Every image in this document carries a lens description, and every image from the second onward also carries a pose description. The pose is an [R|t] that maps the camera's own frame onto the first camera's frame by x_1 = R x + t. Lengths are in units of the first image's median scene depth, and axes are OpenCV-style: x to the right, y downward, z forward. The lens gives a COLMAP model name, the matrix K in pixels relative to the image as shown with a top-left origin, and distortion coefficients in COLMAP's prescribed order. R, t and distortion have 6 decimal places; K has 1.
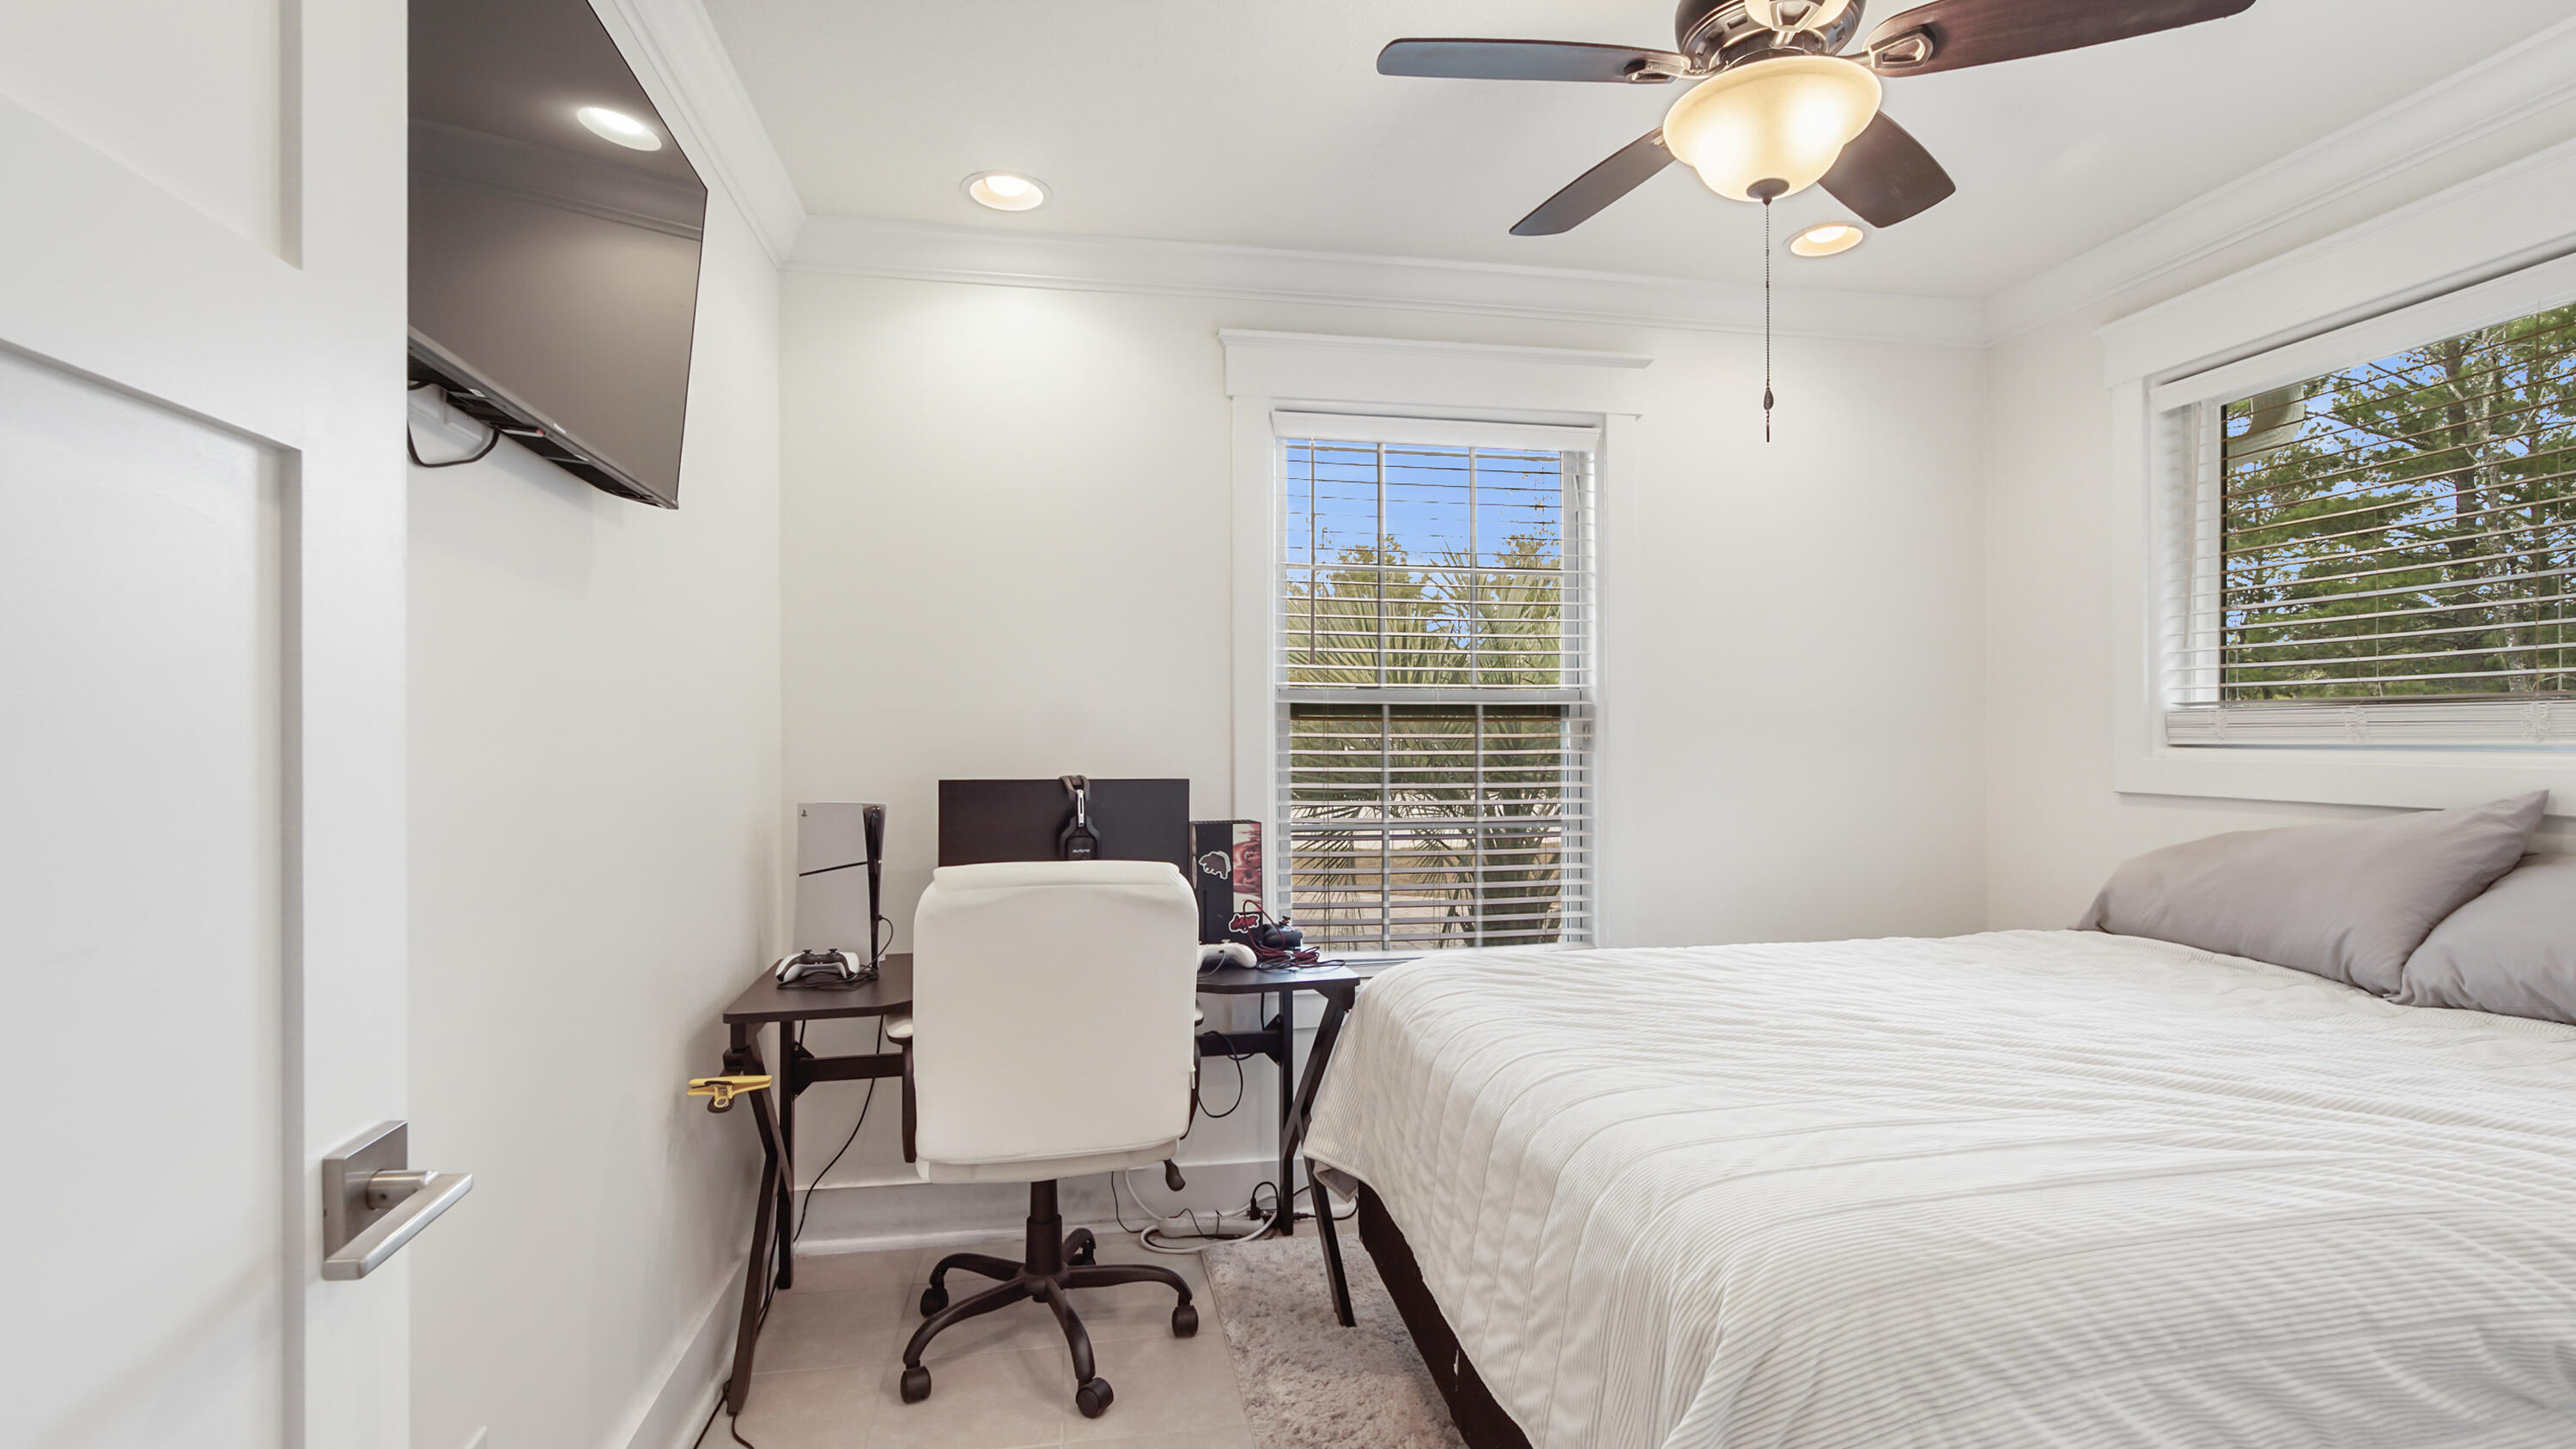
lens RADIAL K [[1179.0, 0, 1286.4], [0, 1179.0, 737.7], [0, 0, 1]] dist [-0.013493, 0.008067]
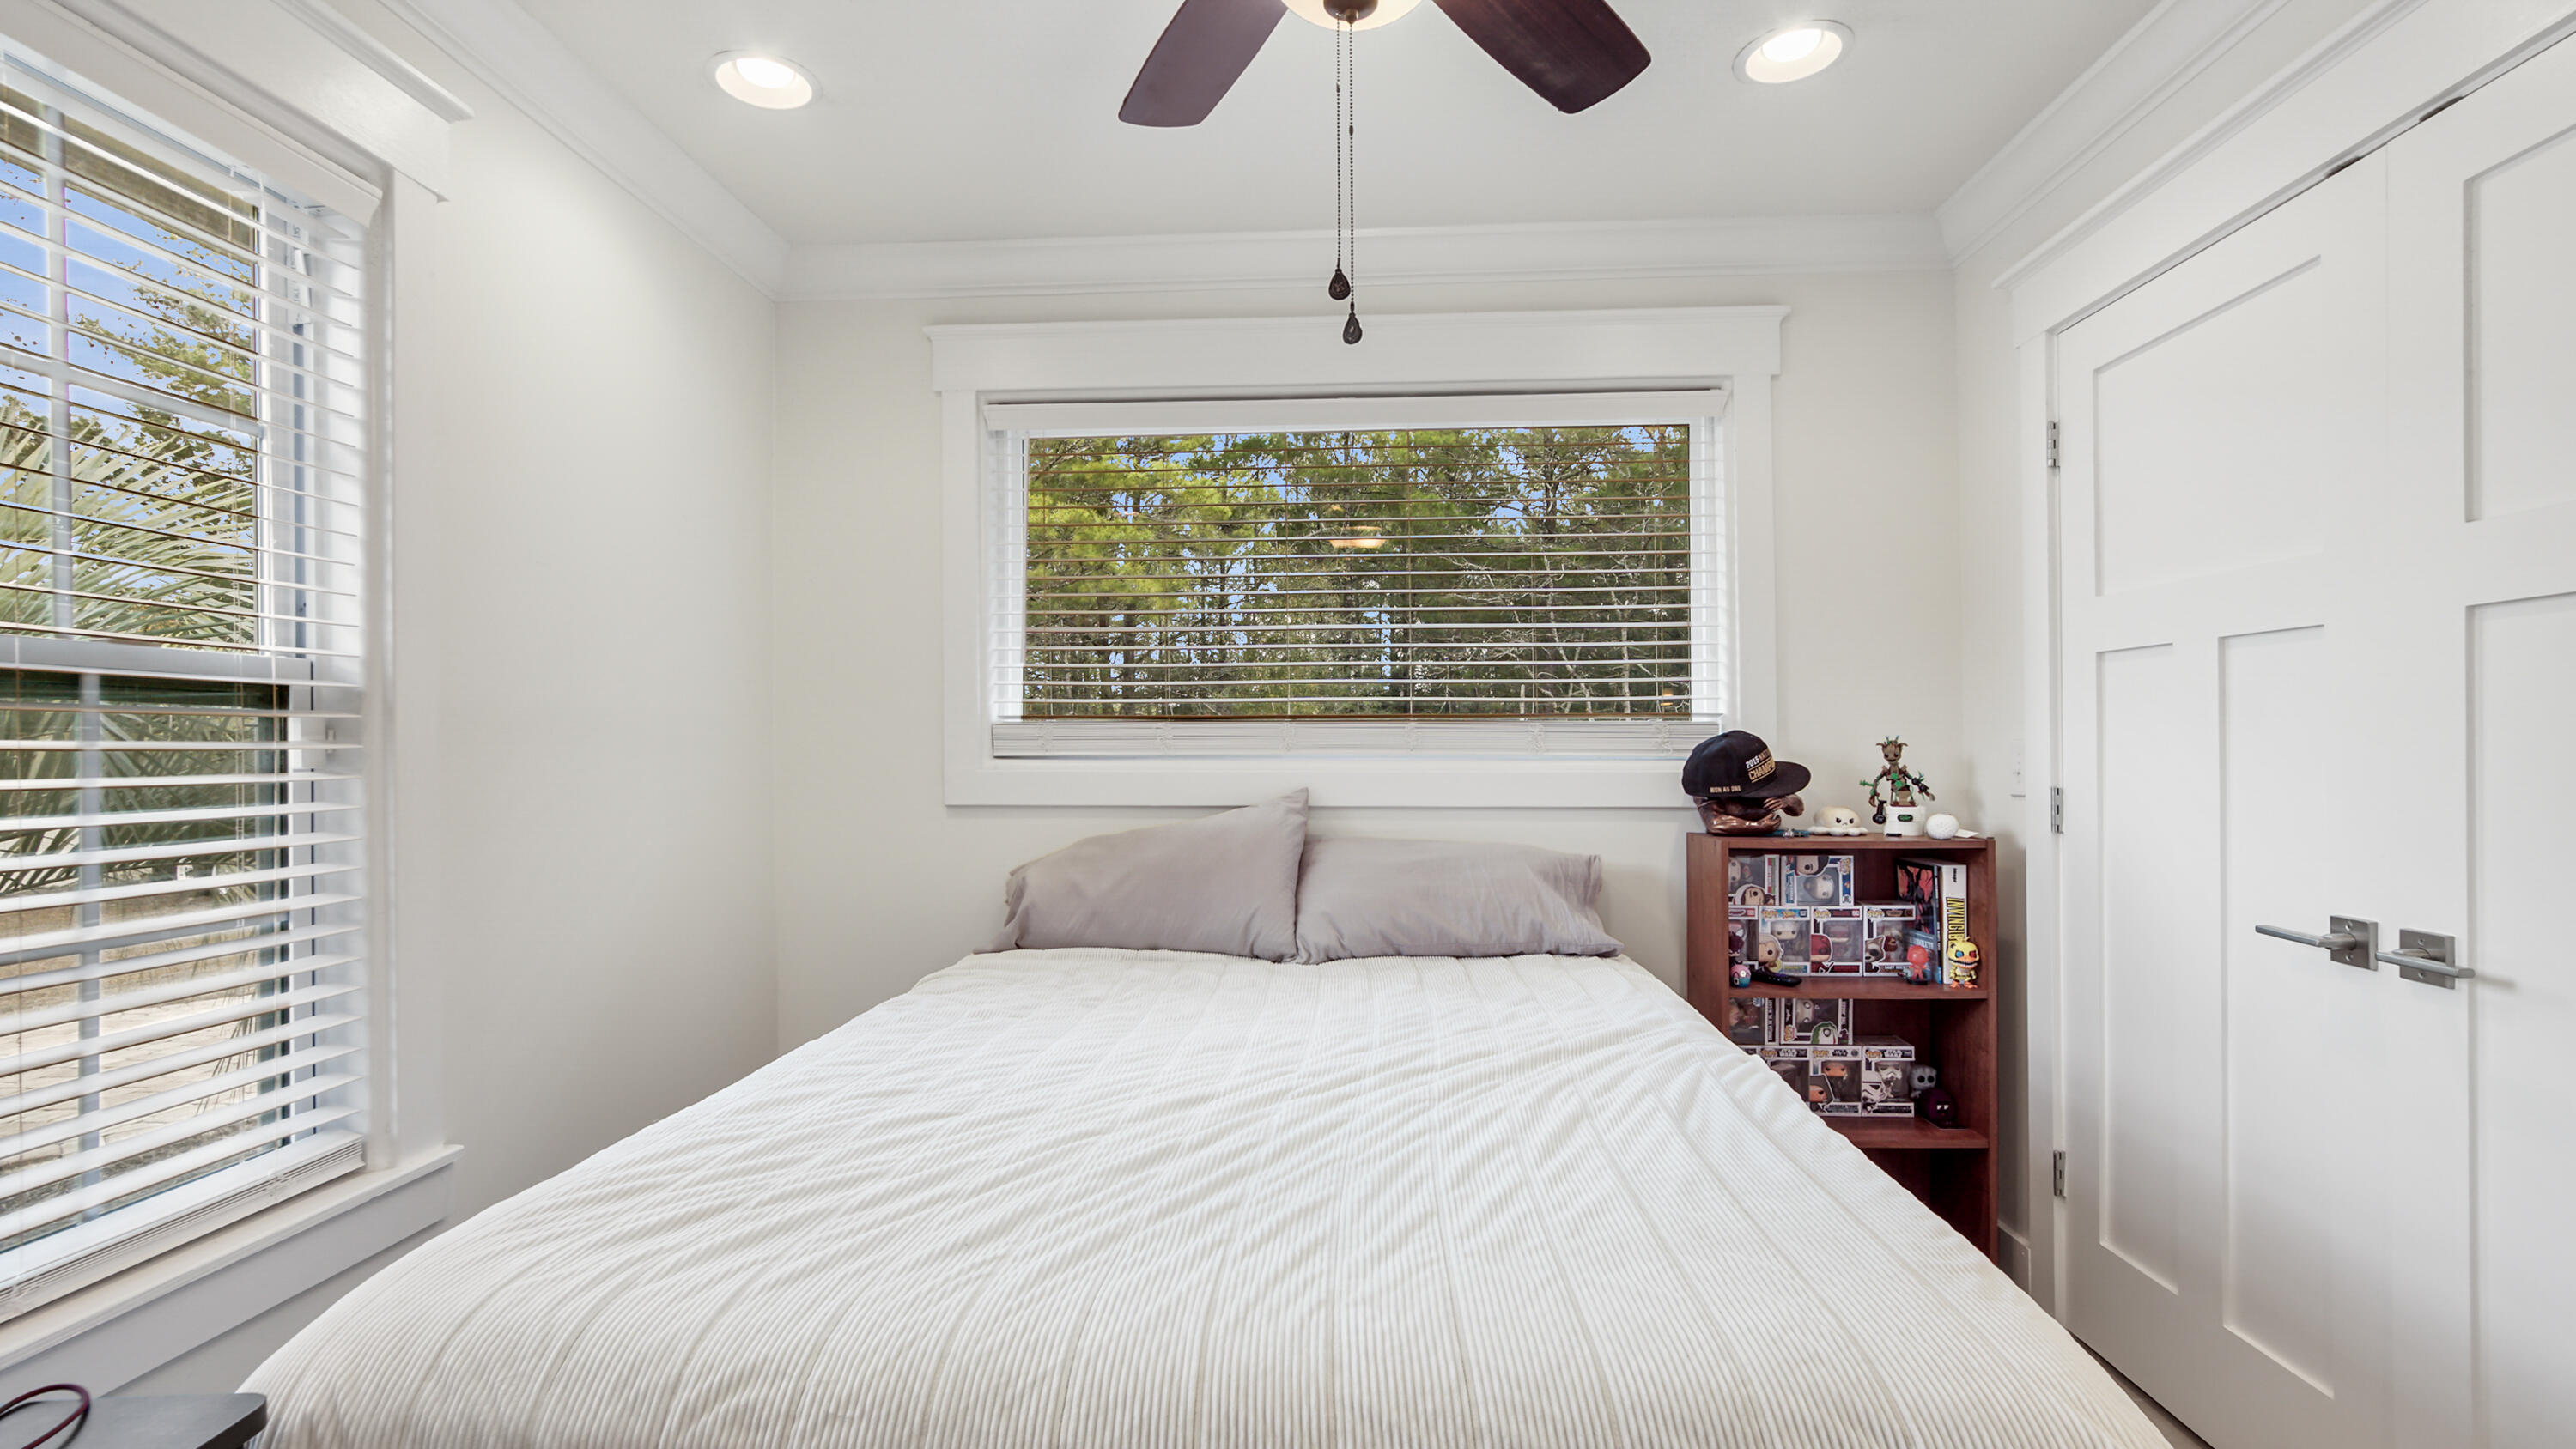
lens RADIAL K [[1179.0, 0, 1286.3], [0, 1179.0, 740.0], [0, 0, 1]] dist [-0.013493, 0.008067]
pose [[0.231219, 0.010105, 0.972849, -0.189784], [0.002587, 0.999936, -0.011002, 0.003217], [-0.972898, 0.005060, 0.231178, 0.525458]]
